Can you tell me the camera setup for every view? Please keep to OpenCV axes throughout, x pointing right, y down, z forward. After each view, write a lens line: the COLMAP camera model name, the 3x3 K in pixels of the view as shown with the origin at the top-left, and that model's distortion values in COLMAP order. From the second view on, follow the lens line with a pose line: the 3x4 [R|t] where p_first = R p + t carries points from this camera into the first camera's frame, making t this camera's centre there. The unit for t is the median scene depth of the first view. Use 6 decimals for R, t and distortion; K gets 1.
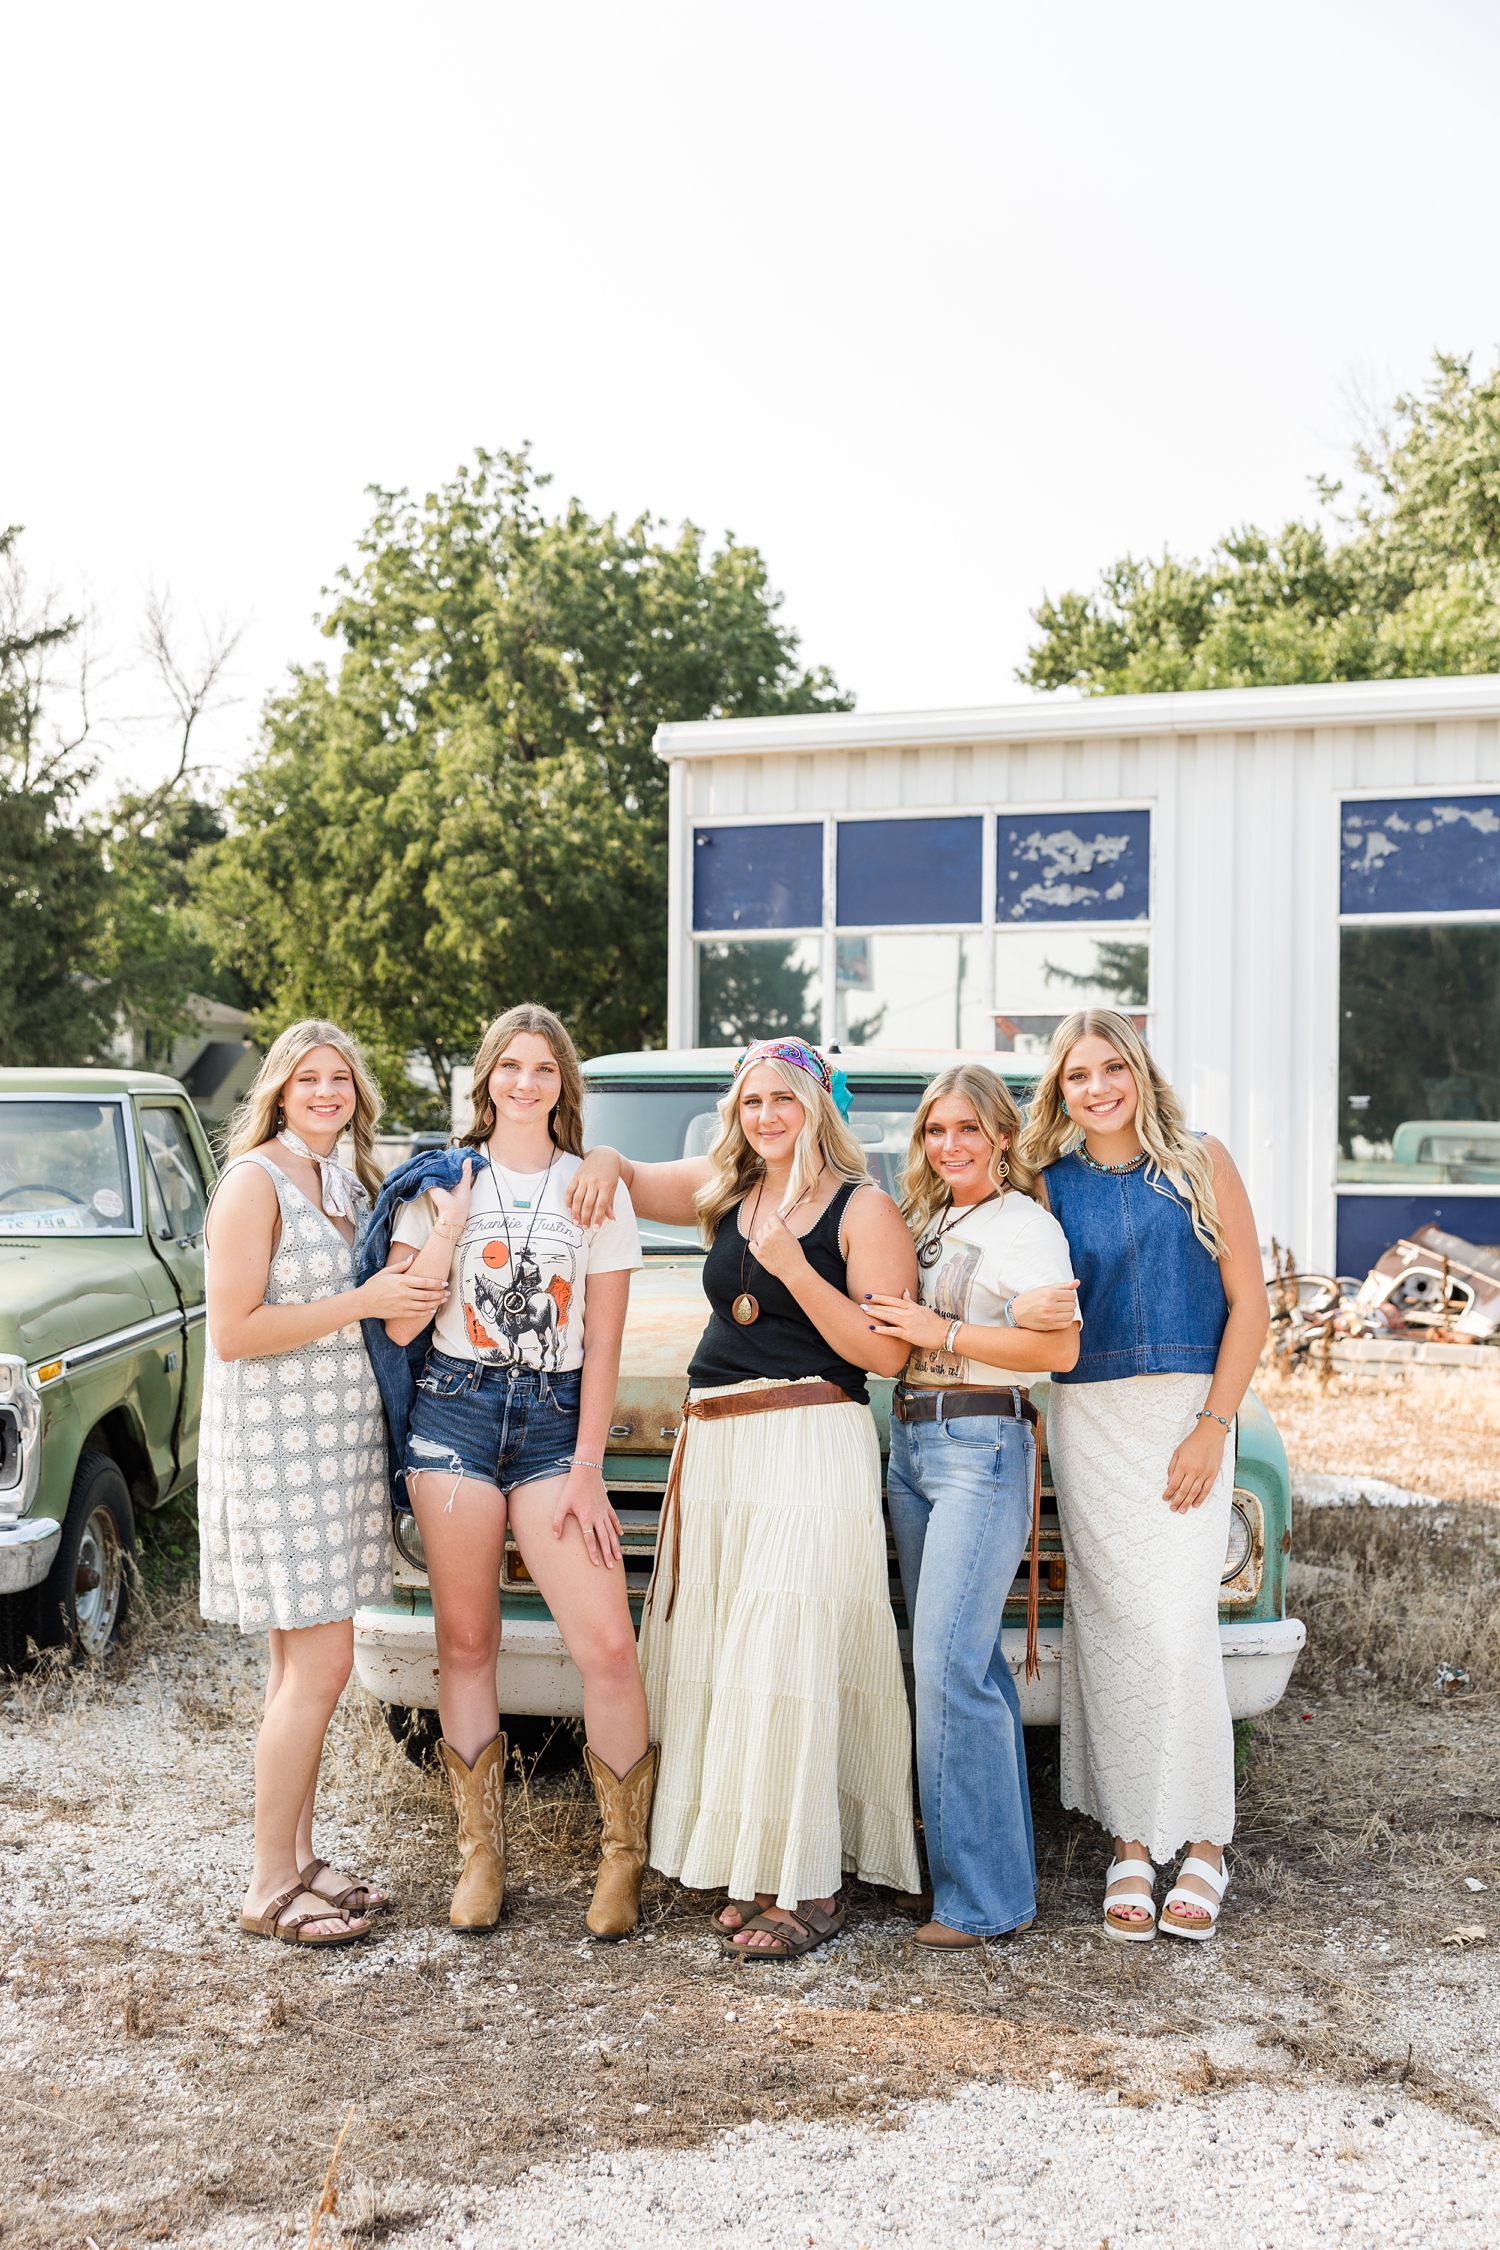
lens RADIAL K [[2774.4, 0, 750.0], [0, 2774.4, 1125.0], [0, 0, 1]] dist [0.017689, 0.012584]
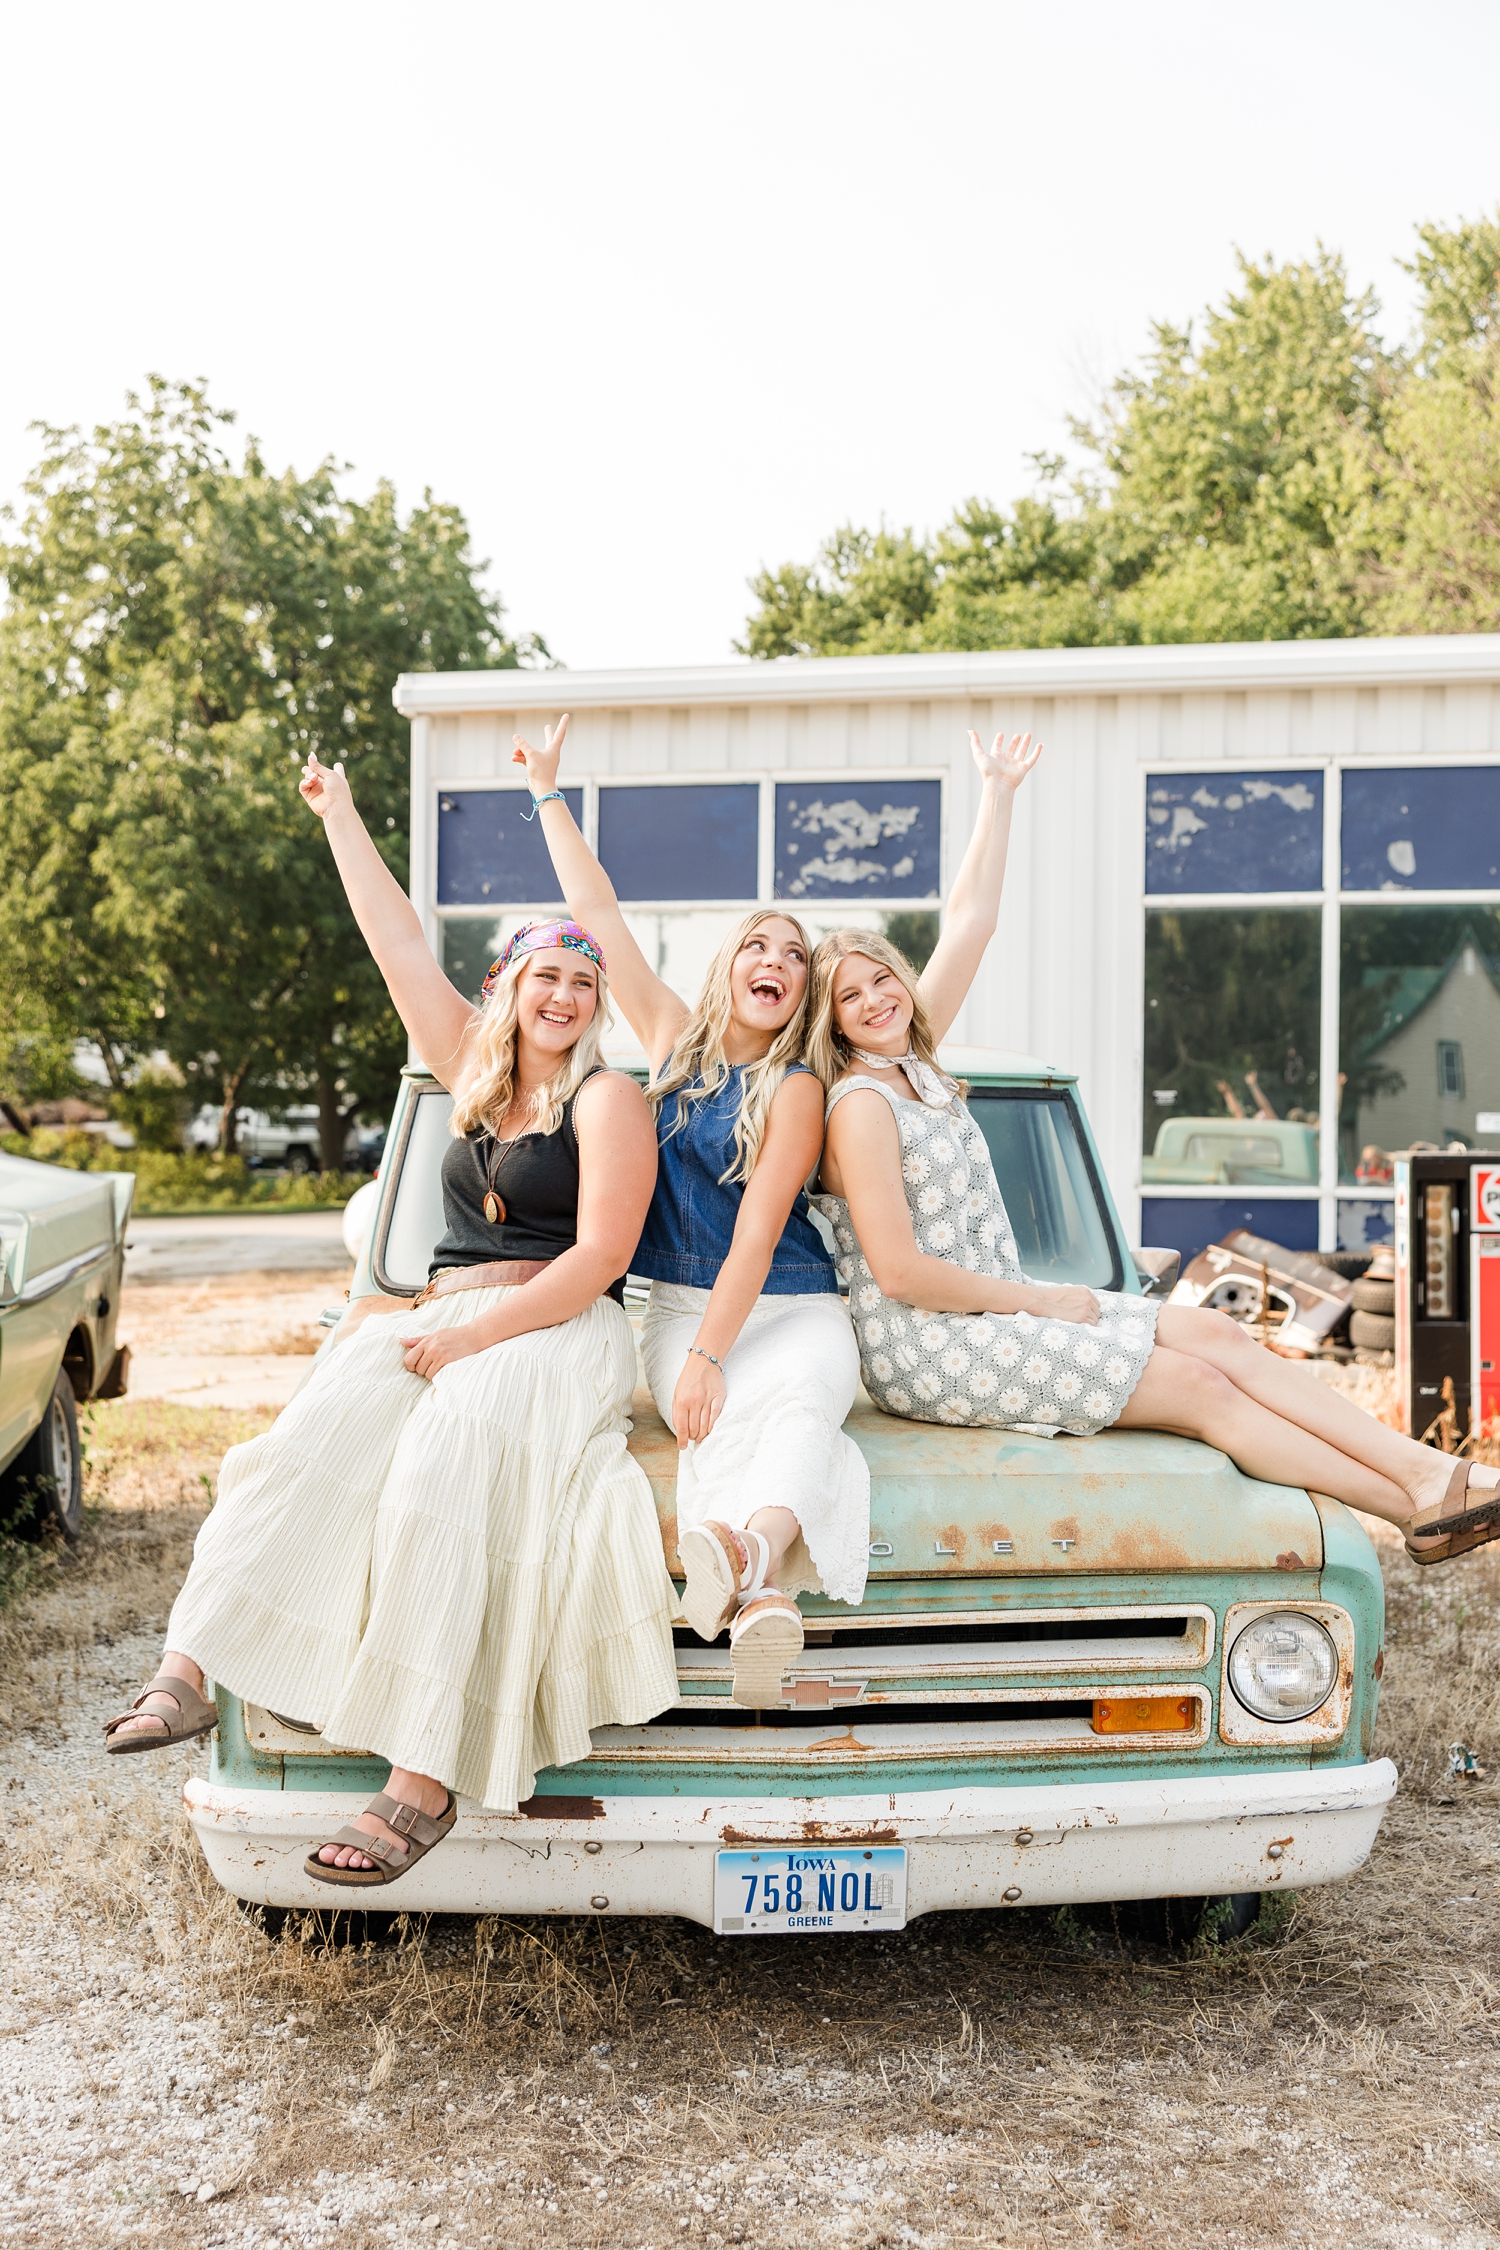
lens RADIAL K [[2774.4, 0, 750.0], [0, 2774.4, 1125.0], [0, 0, 1]] dist [0.017689, 0.012584]
pose [[0.990849, 0.002676, 0.134952, -0.042451], [-0.002787, 0.999996, 0.000631, 0.000798], [-0.134949, -0.001001, 0.990852, 0.094390]]
